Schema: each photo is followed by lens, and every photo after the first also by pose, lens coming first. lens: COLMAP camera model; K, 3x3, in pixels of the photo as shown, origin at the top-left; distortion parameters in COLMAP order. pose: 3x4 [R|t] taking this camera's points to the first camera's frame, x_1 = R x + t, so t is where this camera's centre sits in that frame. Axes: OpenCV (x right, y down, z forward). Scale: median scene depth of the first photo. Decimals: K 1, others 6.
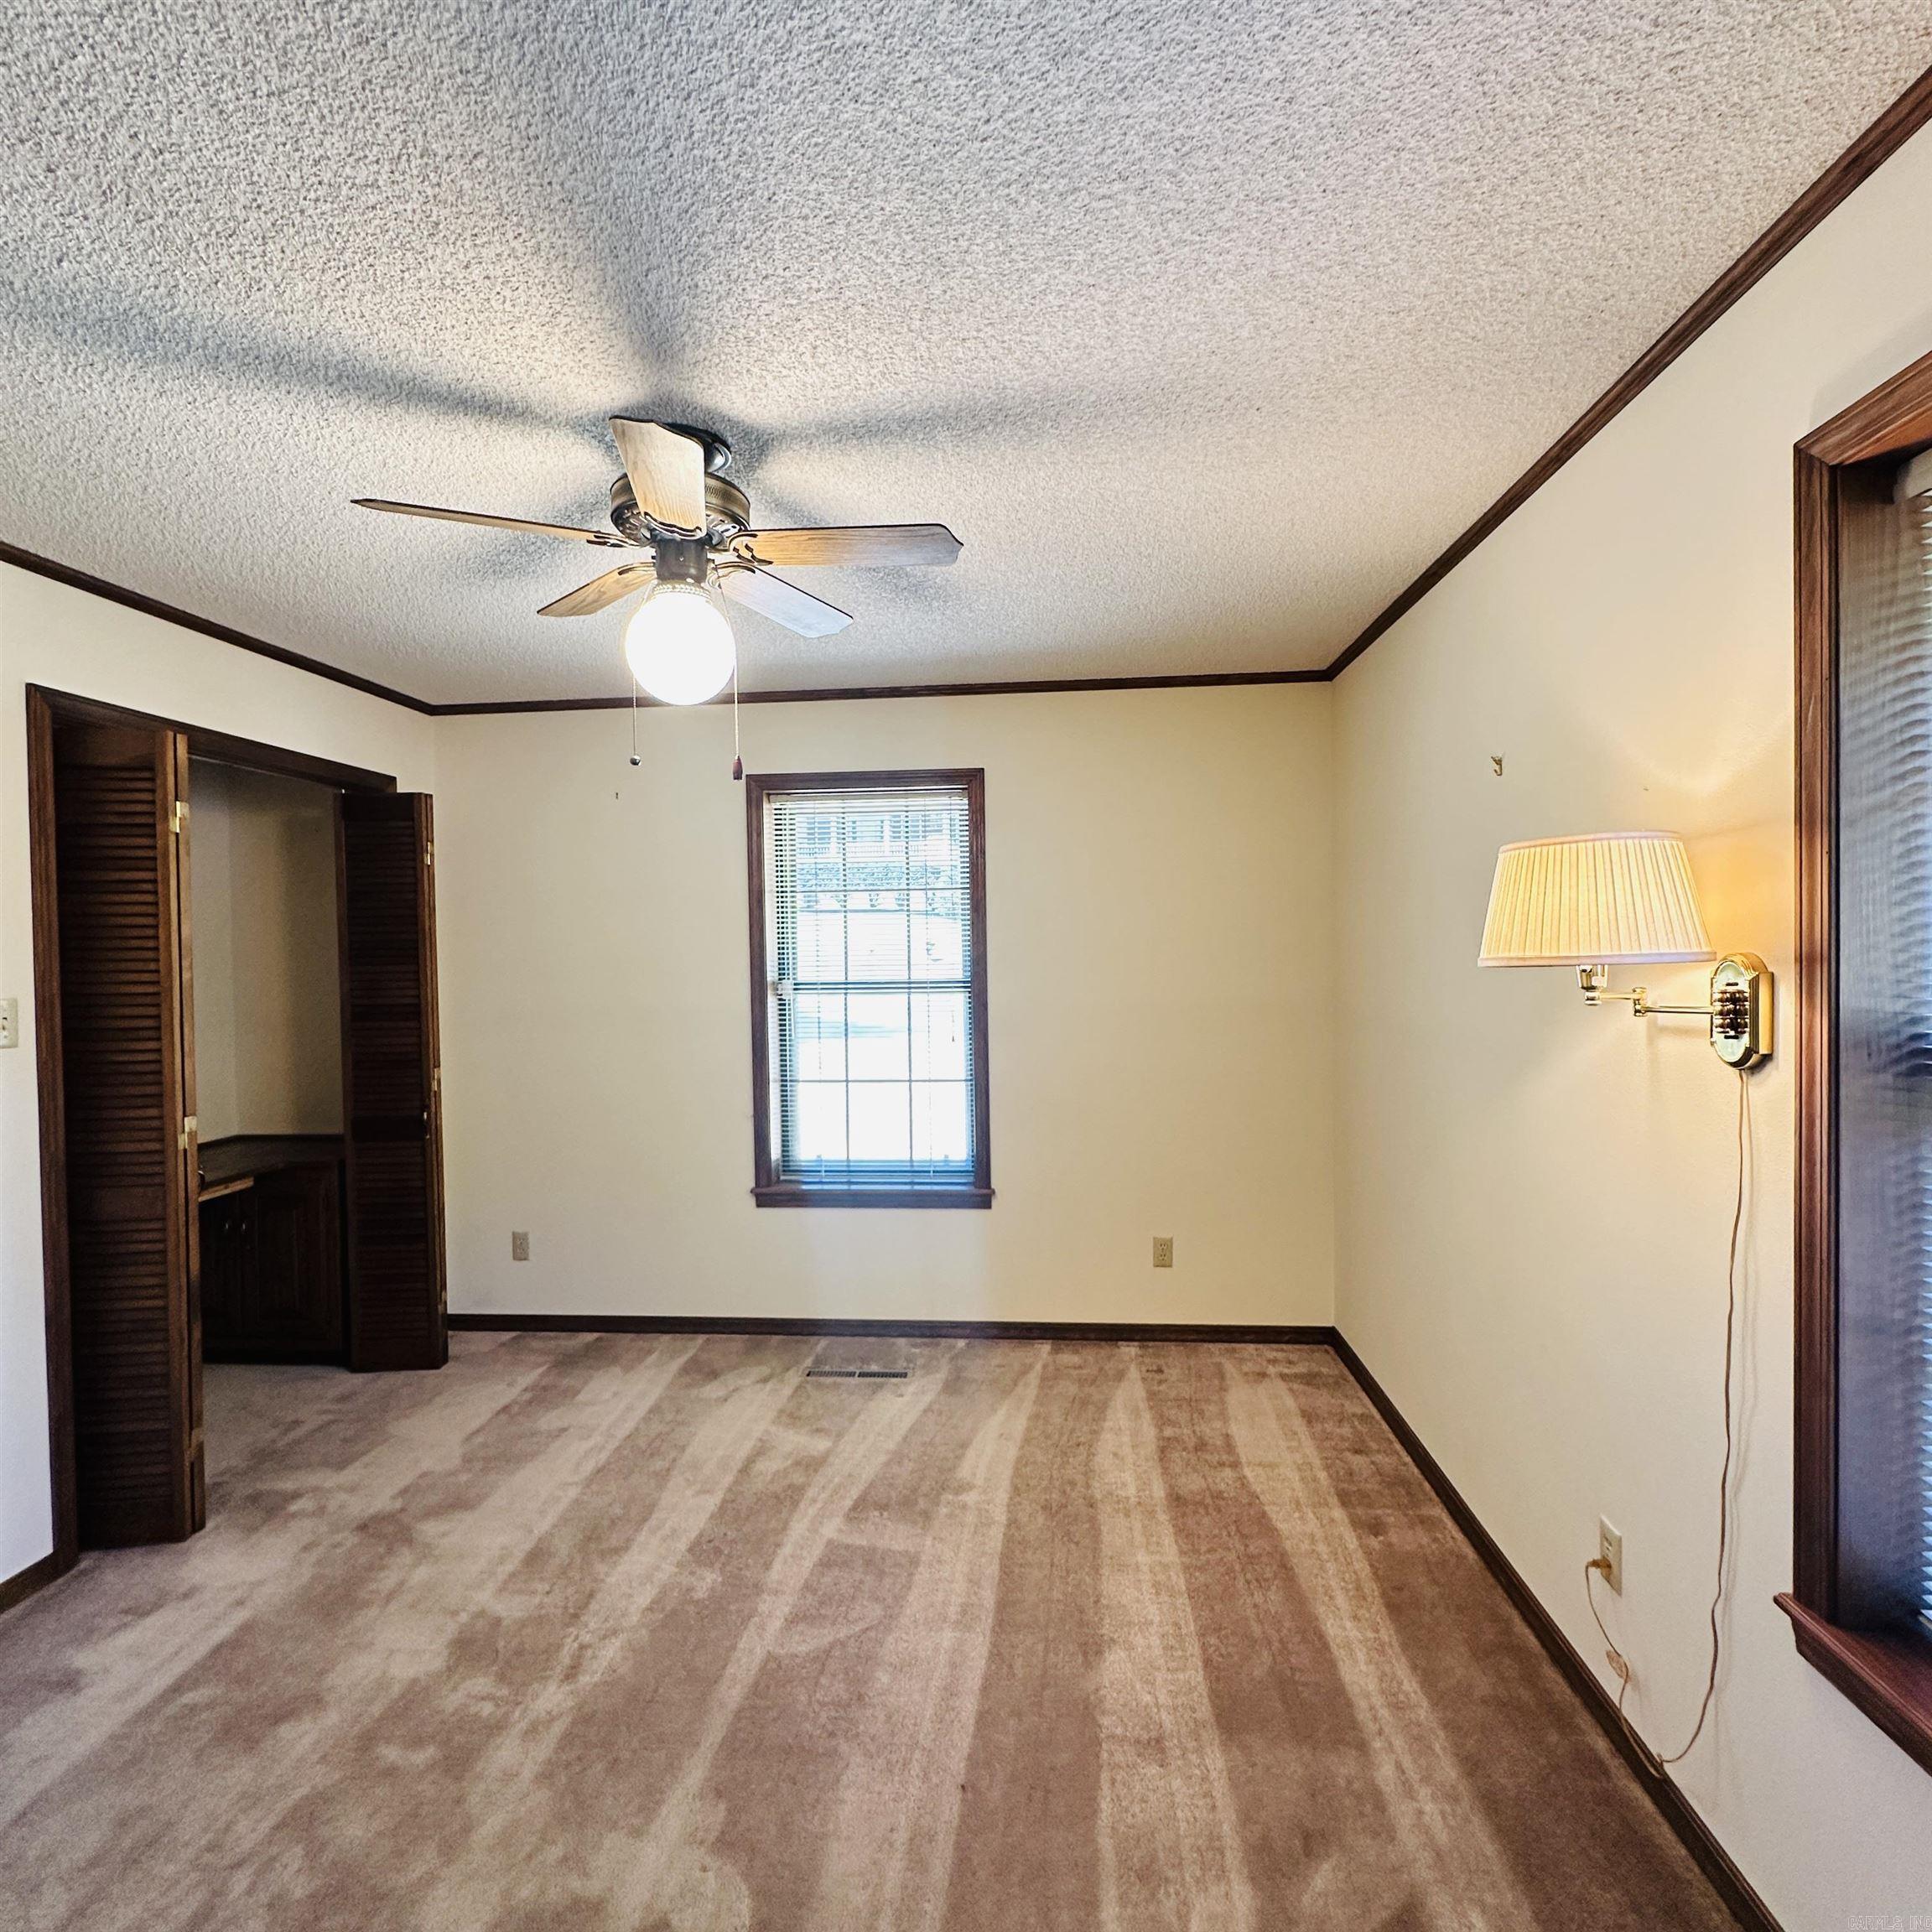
lens RADIAL K [[1044.9, 0, 978.4], [0, 1044.9, 972.7], [0, 0, 1]] dist [-0.007342, -0.001309]
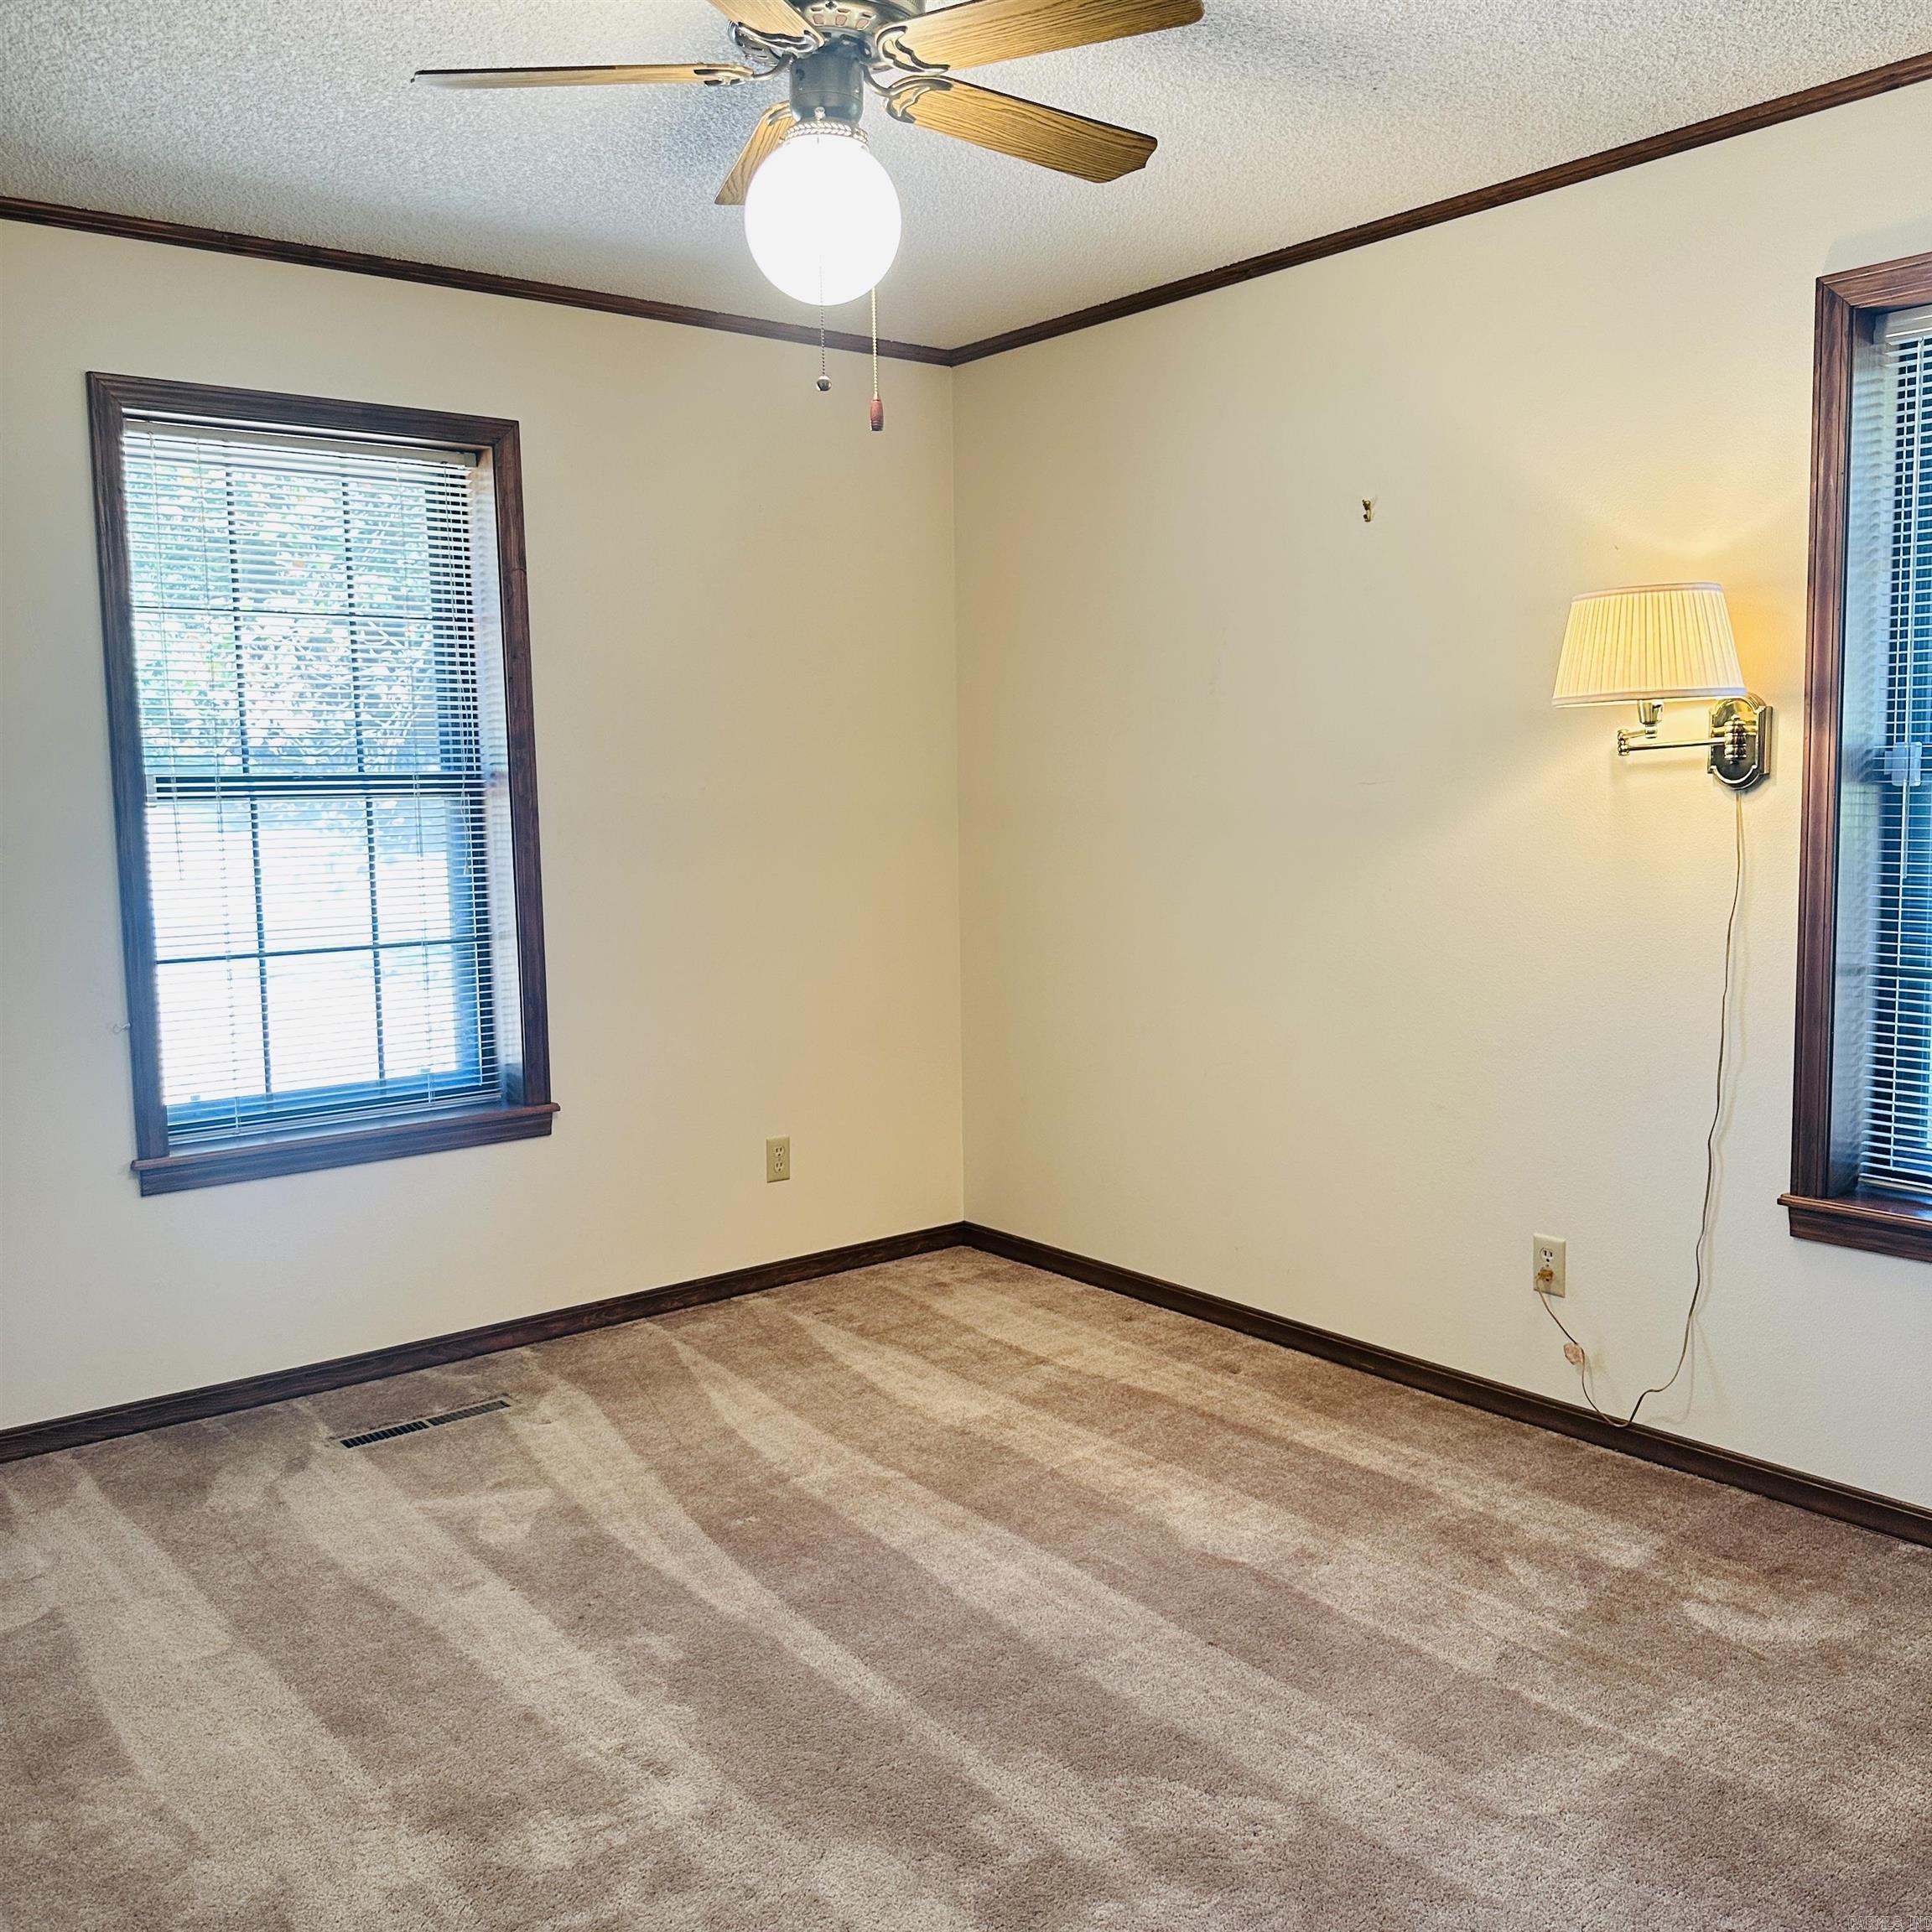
lens RADIAL K [[1833.2, 0, 979.1], [0, 1833.2, 957.6], [0, 0, 1]] dist [0.072212, 0.000000]
pose [[0.720827, -0.068017, 0.689770, -0.625647], [0.023704, 0.997010, 0.073542, 0.047656], [-0.692710, -0.036660, 0.720284, 0.019665]]
